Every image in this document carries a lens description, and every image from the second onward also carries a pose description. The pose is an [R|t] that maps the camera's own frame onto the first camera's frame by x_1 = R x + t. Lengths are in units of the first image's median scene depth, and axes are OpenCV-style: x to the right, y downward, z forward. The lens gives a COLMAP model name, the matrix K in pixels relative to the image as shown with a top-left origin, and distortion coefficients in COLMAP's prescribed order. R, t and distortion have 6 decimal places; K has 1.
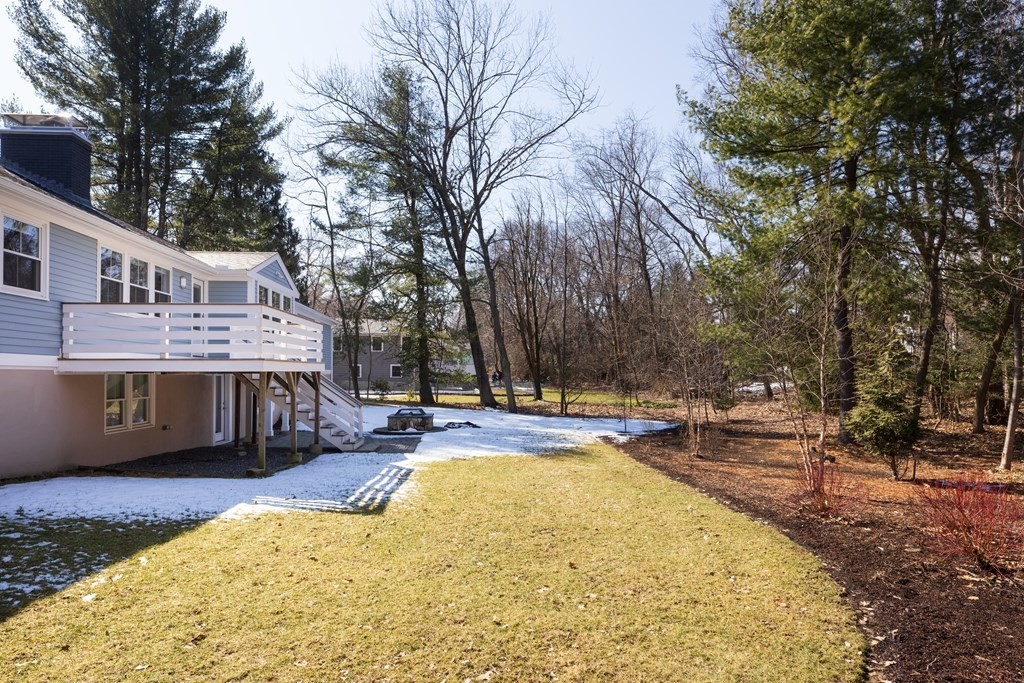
lens RADIAL K [[580.3, 0, 510.7], [0, 580.3, 356.5], [0, 0, 1]] dist [0.000271, 0.002282]
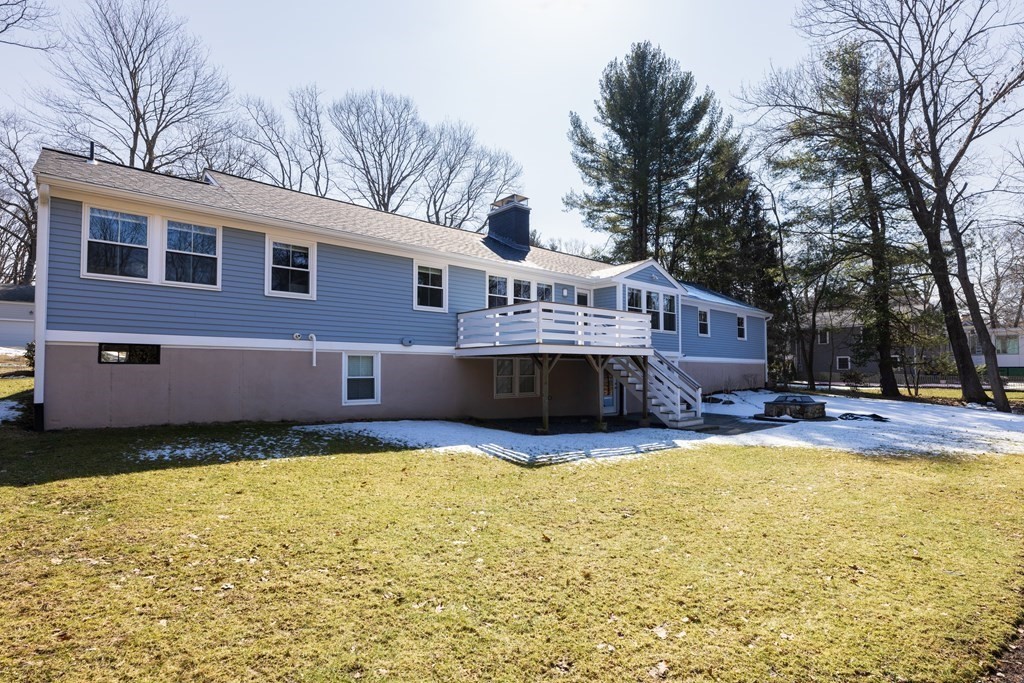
lens RADIAL K [[497.5, 0, 511.4], [0, 497.5, 346.1], [0, 0, 1]] dist [-0.003944, -0.000354]
pose [[0.624931, -0.036855, -0.779810, 0.117463], [0.025035, 0.999317, -0.027167, 0.011703], [0.780278, -0.002545, 0.625427, 0.075693]]
